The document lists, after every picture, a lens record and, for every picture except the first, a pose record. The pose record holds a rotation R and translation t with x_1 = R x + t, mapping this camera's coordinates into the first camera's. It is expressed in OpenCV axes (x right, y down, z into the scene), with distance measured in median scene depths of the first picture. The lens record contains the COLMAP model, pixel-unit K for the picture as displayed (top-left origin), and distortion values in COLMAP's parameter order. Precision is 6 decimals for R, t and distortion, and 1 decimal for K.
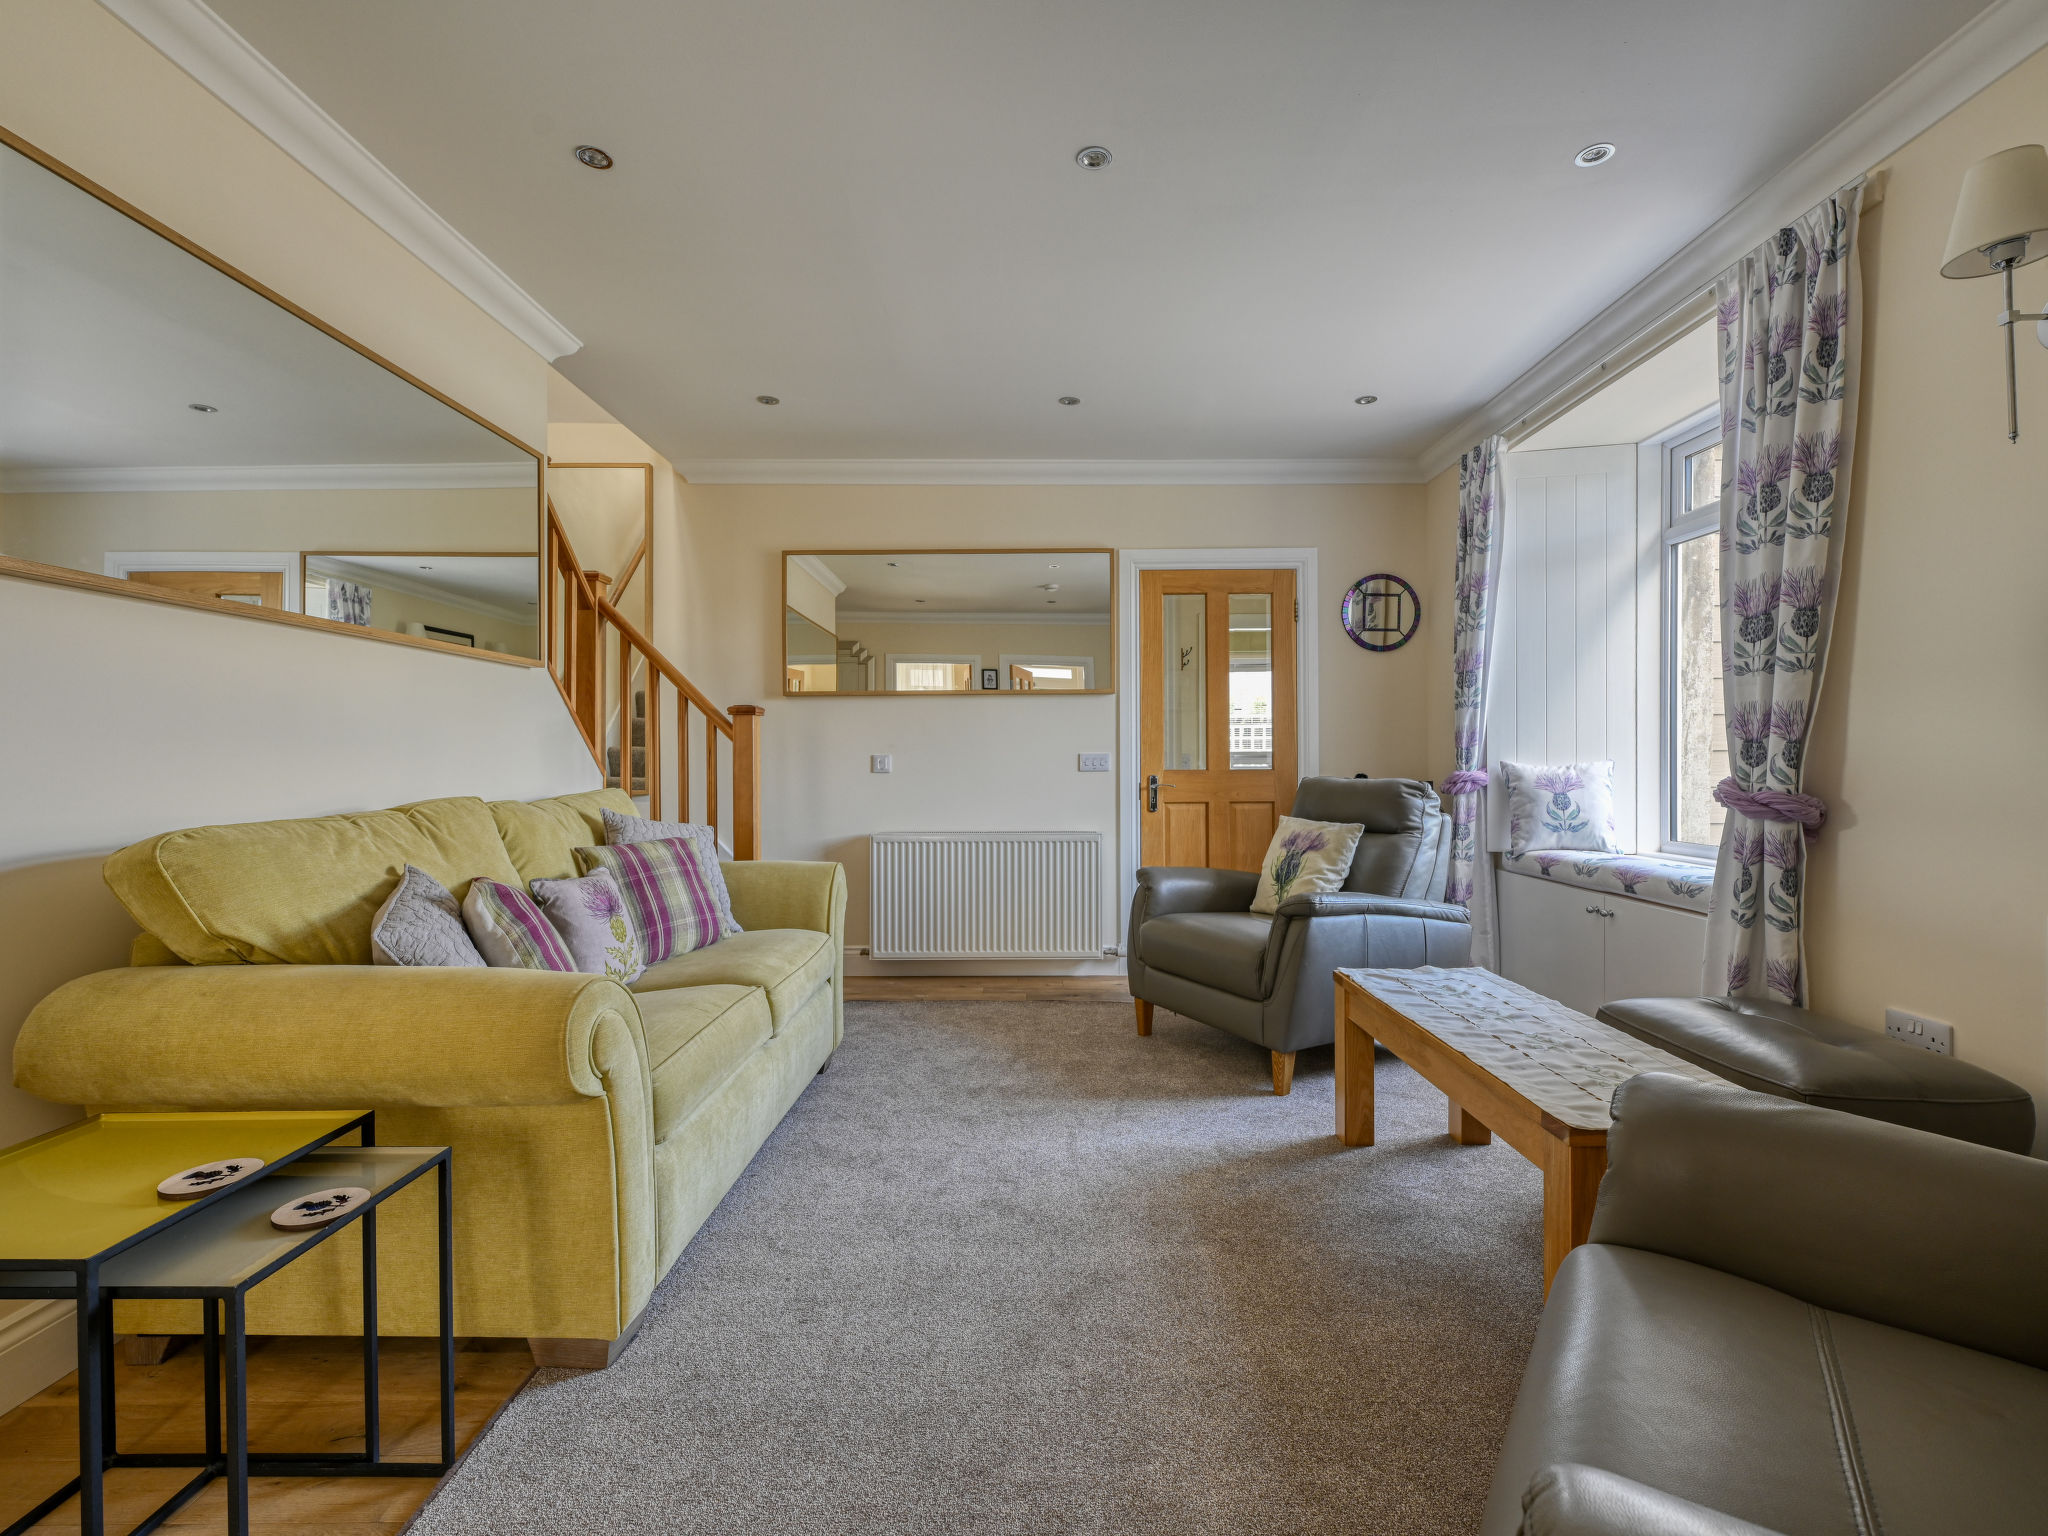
lens RADIAL K [[912.2, 0, 1012.0], [0, 912.2, 769.0], [0, 0, 1]] dist [-0.001223, -0.000110]
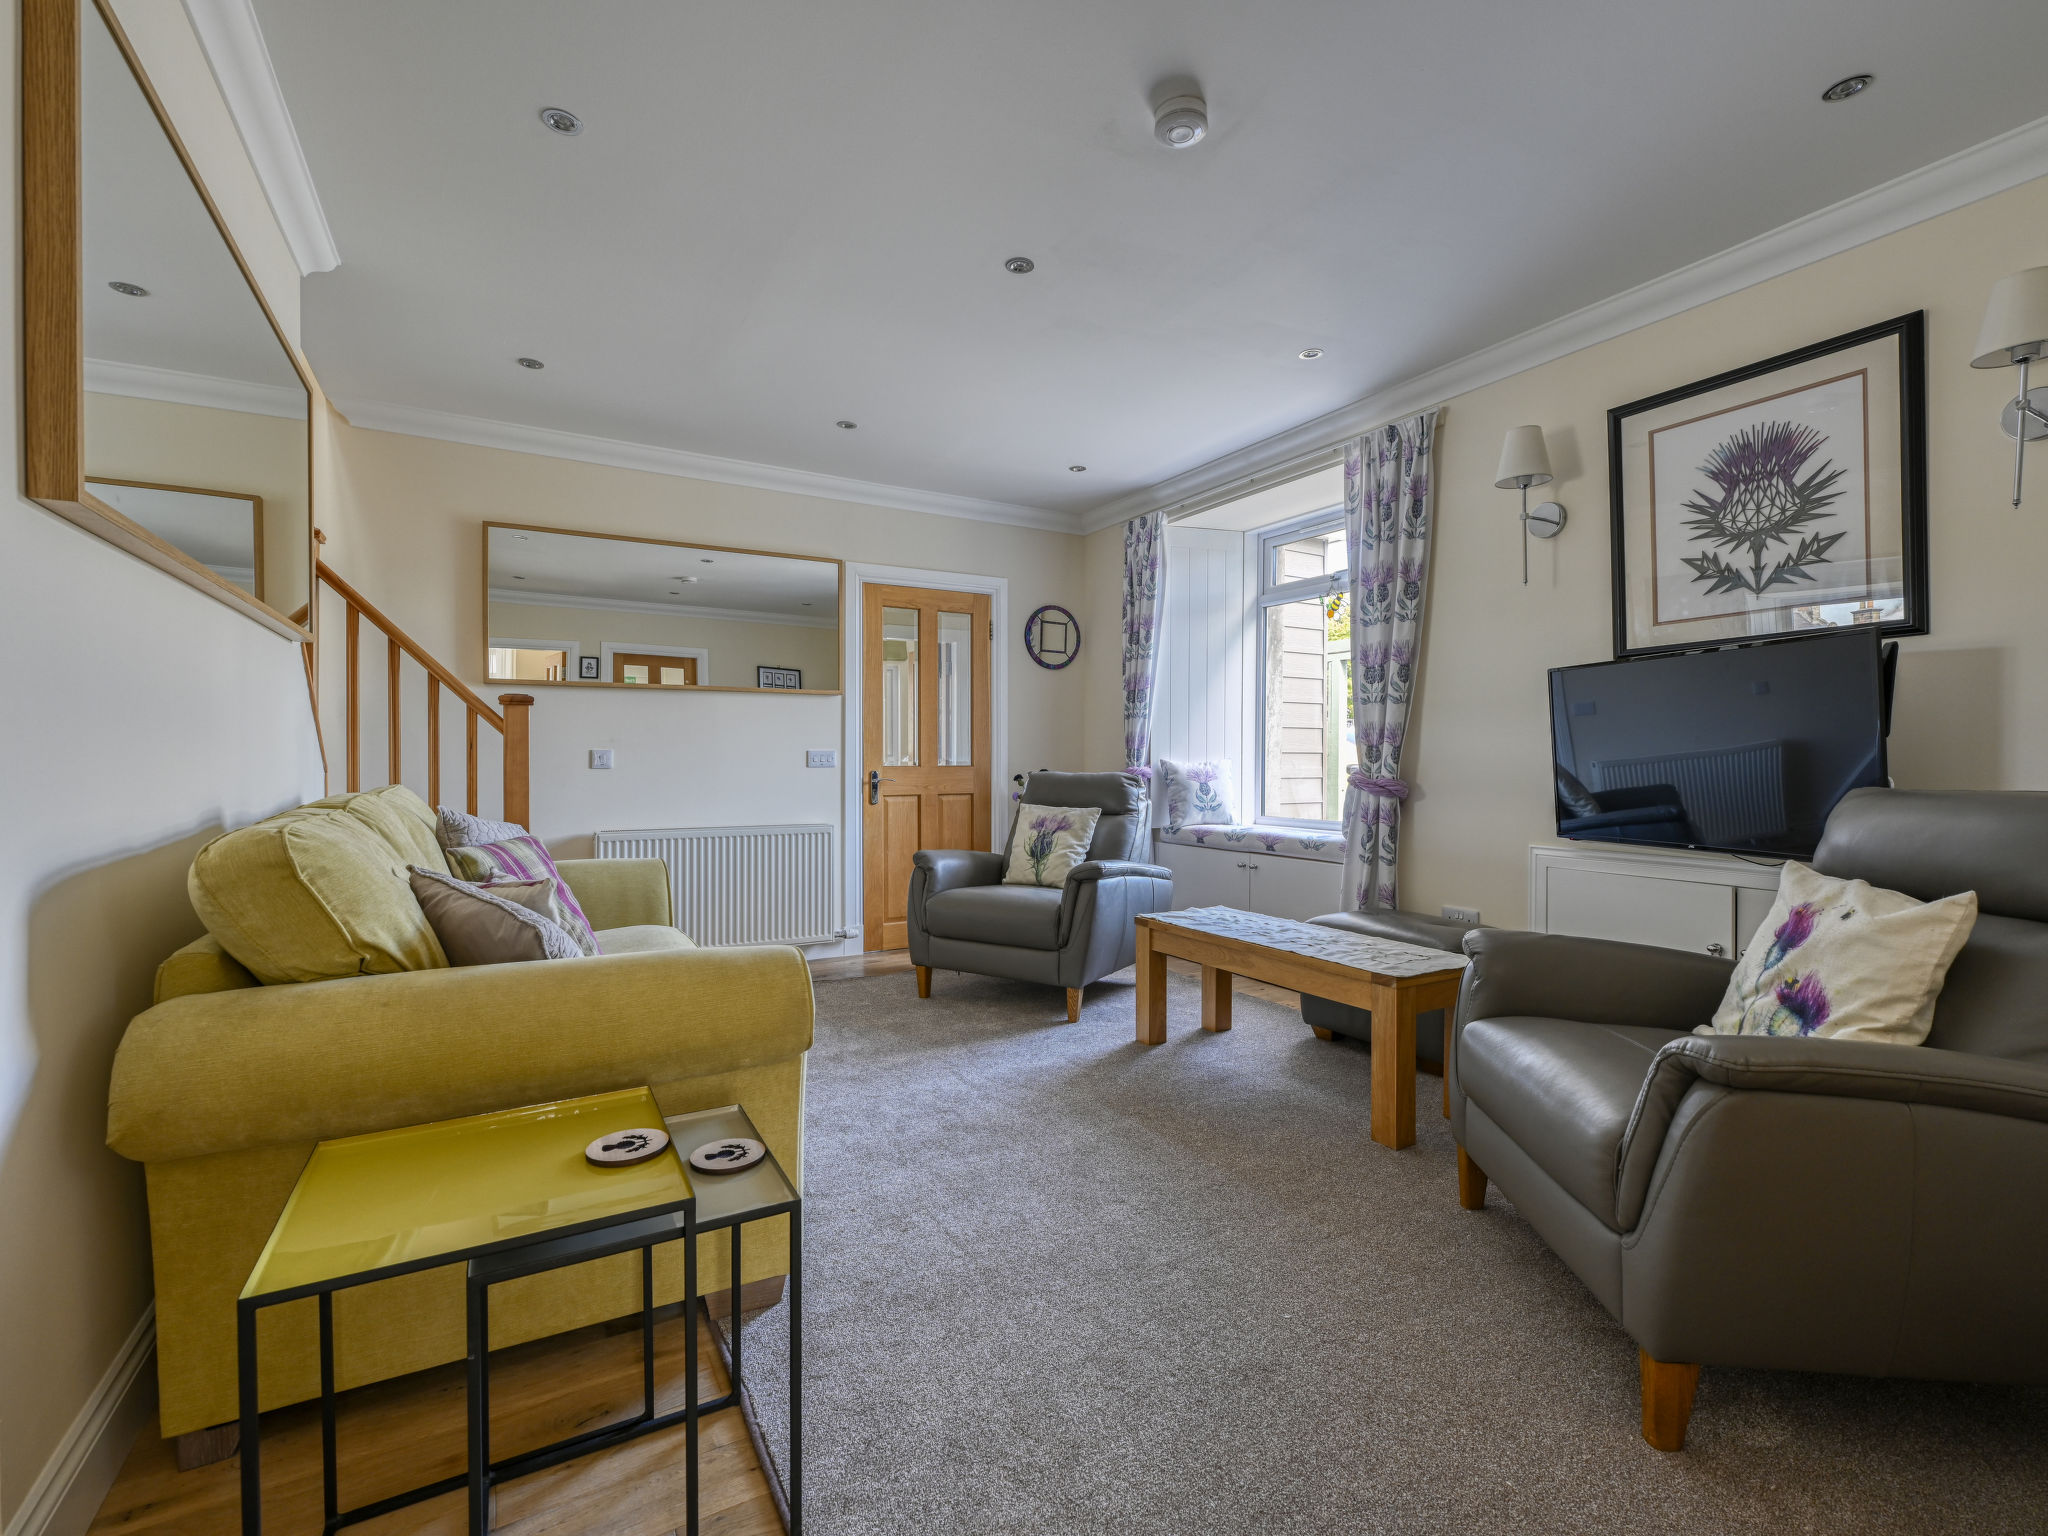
lens RADIAL K [[917.7, 0, 990.1], [0, 917.7, 773.9], [0, 0, 1]] dist [0.001177, 0.000001]
pose [[0.873544, -0.002156, 0.486740, -0.400076], [-0.001148, 0.999978, 0.006489, 0.005345], [-0.486744, -0.006227, 0.873523, -0.047737]]
